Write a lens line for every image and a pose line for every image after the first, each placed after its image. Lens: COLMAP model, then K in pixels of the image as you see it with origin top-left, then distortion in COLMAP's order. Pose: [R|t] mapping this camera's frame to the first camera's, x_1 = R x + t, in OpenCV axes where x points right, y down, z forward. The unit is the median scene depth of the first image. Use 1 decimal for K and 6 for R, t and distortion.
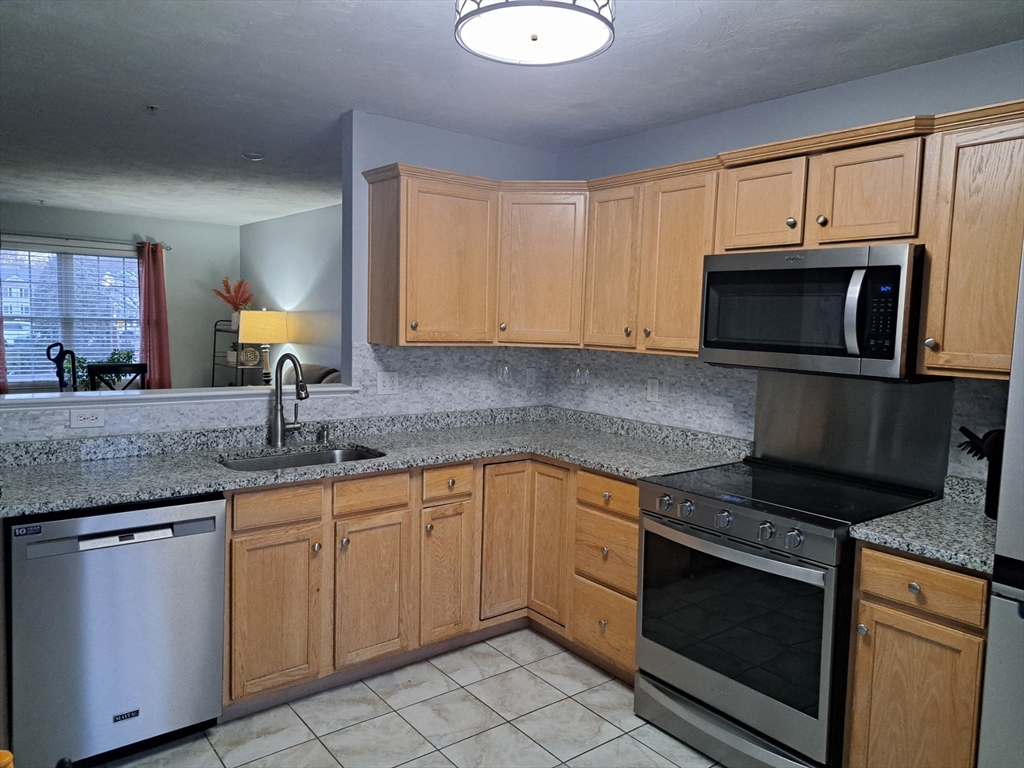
lens RADIAL K [[749.4, 0, 518.2], [0, 749.4, 379.0], [0, 0, 1]] dist [0.143640, -0.161497]
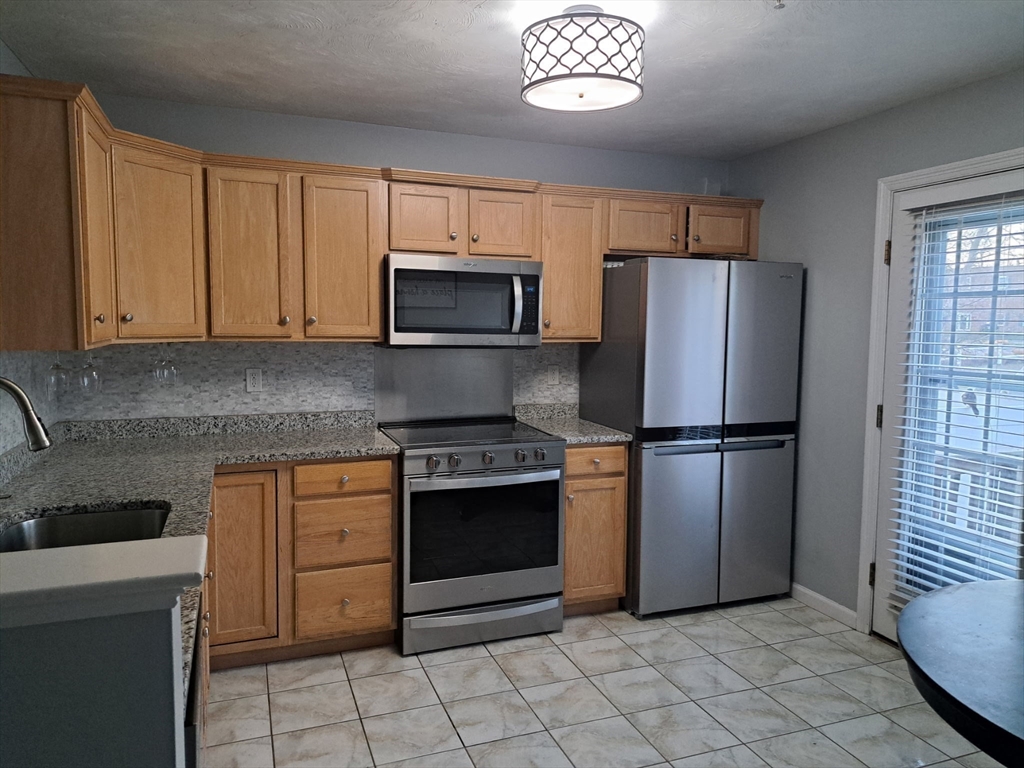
lens RADIAL K [[749.4, 0, 518.2], [0, 749.4, 379.0], [0, 0, 1]] dist [0.143640, -0.161497]
pose [[0.283604, -0.103160, 0.953377, -0.723143], [0.078549, 0.993355, 0.084119, -0.046880], [-0.955719, 0.051030, 0.289823, 0.420170]]
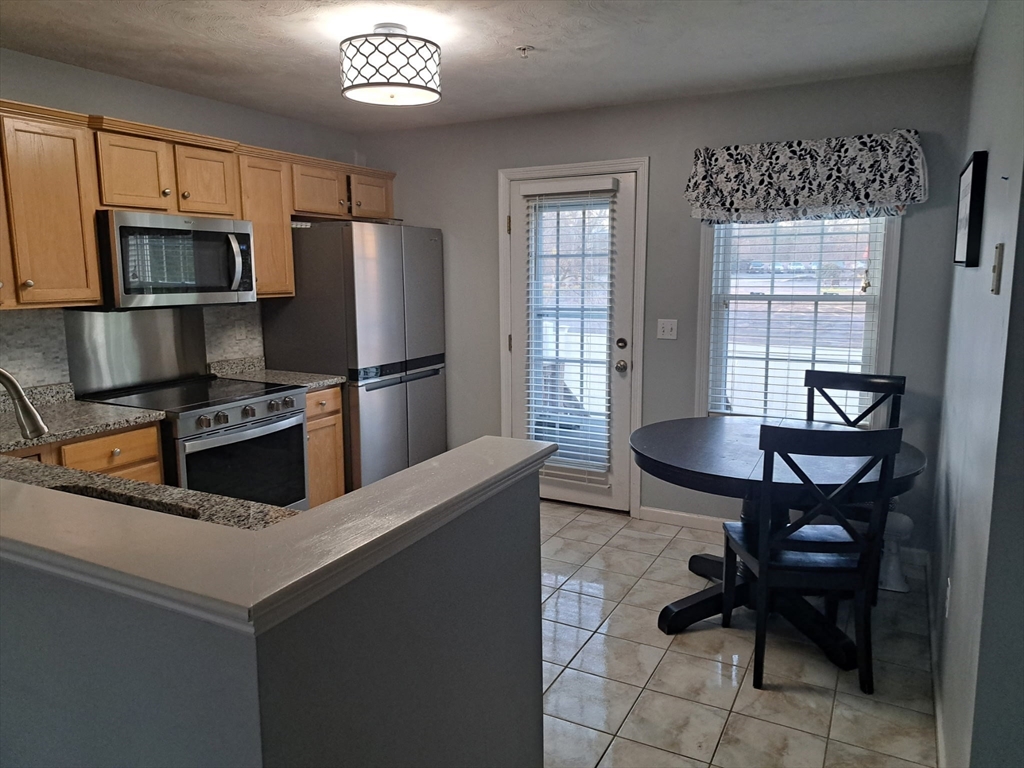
lens RADIAL K [[749.4, 0, 518.2], [0, 749.4, 379.0], [0, 0, 1]] dist [0.143640, -0.161497]
pose [[-0.422915, -0.159047, 0.892103, -0.895669], [0.071194, 0.975602, 0.207685, -0.099871], [-0.903368, 0.151346, -0.401273, 0.831208]]
